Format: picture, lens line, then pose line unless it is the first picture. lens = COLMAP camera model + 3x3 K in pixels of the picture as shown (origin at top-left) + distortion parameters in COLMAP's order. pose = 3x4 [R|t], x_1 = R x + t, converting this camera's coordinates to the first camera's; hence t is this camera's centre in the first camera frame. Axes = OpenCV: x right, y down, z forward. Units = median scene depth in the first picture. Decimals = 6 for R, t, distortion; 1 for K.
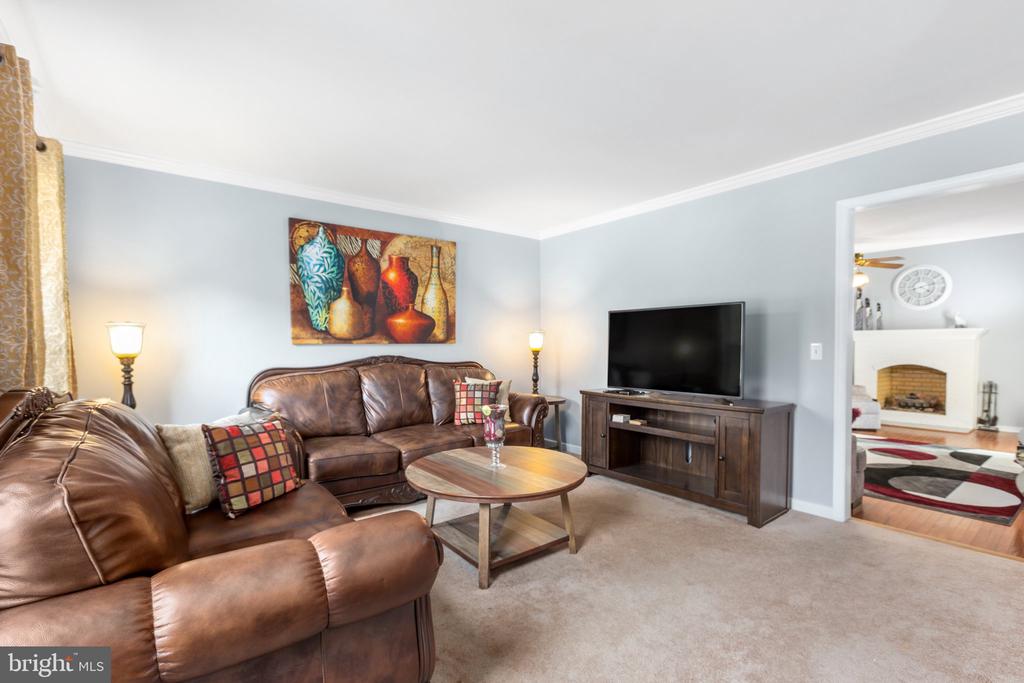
lens RADIAL K [[463.7, 0, 507.4], [0, 463.7, 357.8], [0, 0, 1]] dist [0.001375, 0.000541]
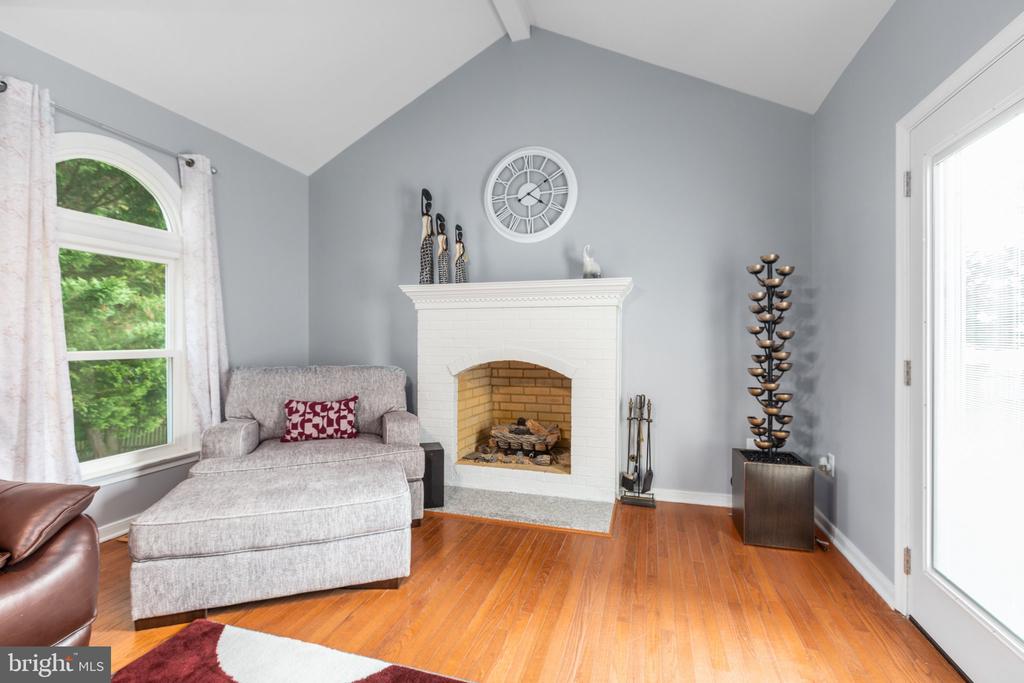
lens RADIAL K [[463.7, 0, 511.6], [0, 463.7, 343.7], [0, 0, 1]] dist [0.001375, 0.000541]
pose [[0.812992, 0.002410, 0.582270, 0.607612], [0.010096, 0.999783, -0.018233, 0.005954], [-0.582188, 0.020702, 0.812791, 0.636690]]
